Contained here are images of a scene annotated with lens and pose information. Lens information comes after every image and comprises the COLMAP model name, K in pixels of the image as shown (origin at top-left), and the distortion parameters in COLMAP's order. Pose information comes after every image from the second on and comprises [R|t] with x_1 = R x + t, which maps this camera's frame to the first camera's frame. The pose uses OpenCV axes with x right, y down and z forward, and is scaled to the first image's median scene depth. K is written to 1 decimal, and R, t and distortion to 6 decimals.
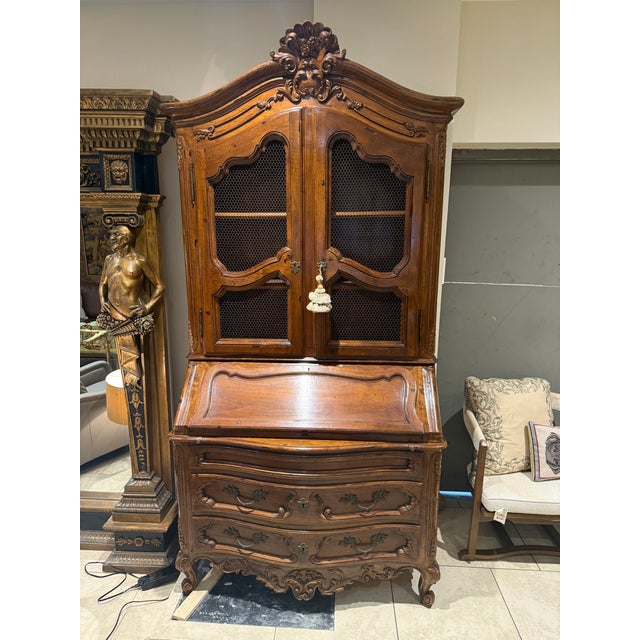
lens RADIAL K [[452.6, 0, 319.1], [0, 452.6, 321.7], [0, 0, 1]] dist [0.055085, -0.074475]
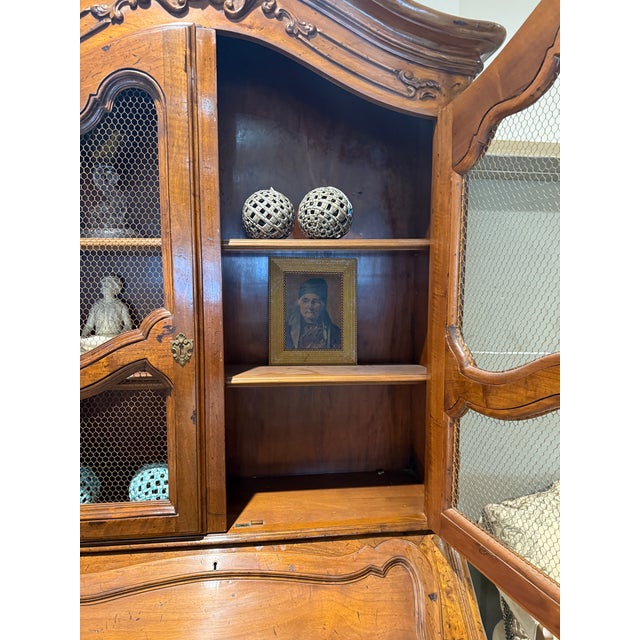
lens RADIAL K [[452.6, 0, 320.8], [0, 452.6, 322.8], [0, 0, 1]] dist [0.055085, -0.074475]
pose [[0.982210, -0.018905, 0.186832, 0.001349], [0.036271, 0.995284, -0.089973, -0.102498], [-0.184250, 0.095149, 0.978263, 0.507945]]
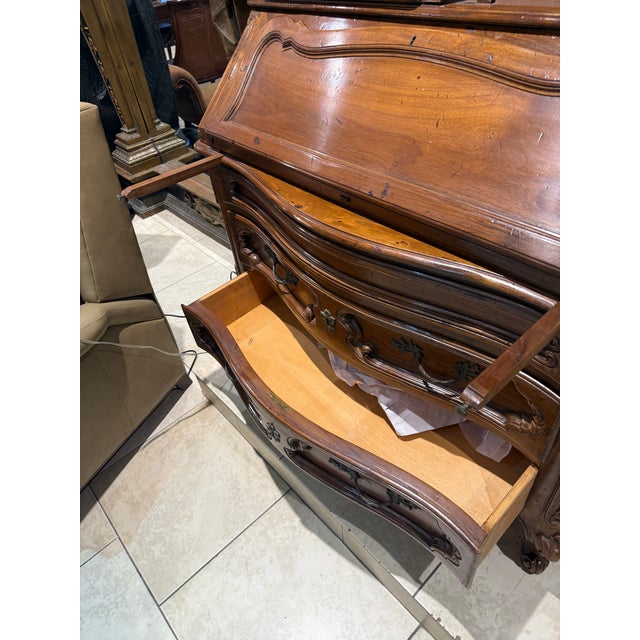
lens RADIAL K [[452.6, 0, 323.4], [0, 452.6, 319.3], [0, 0, 1]] dist [0.055085, -0.074475]
pose [[0.713242, 0.414963, -0.564882, 0.256941], [-0.039037, 0.828184, 0.559096, 0.090009], [0.699830, -0.376719, 0.606894, 0.633825]]
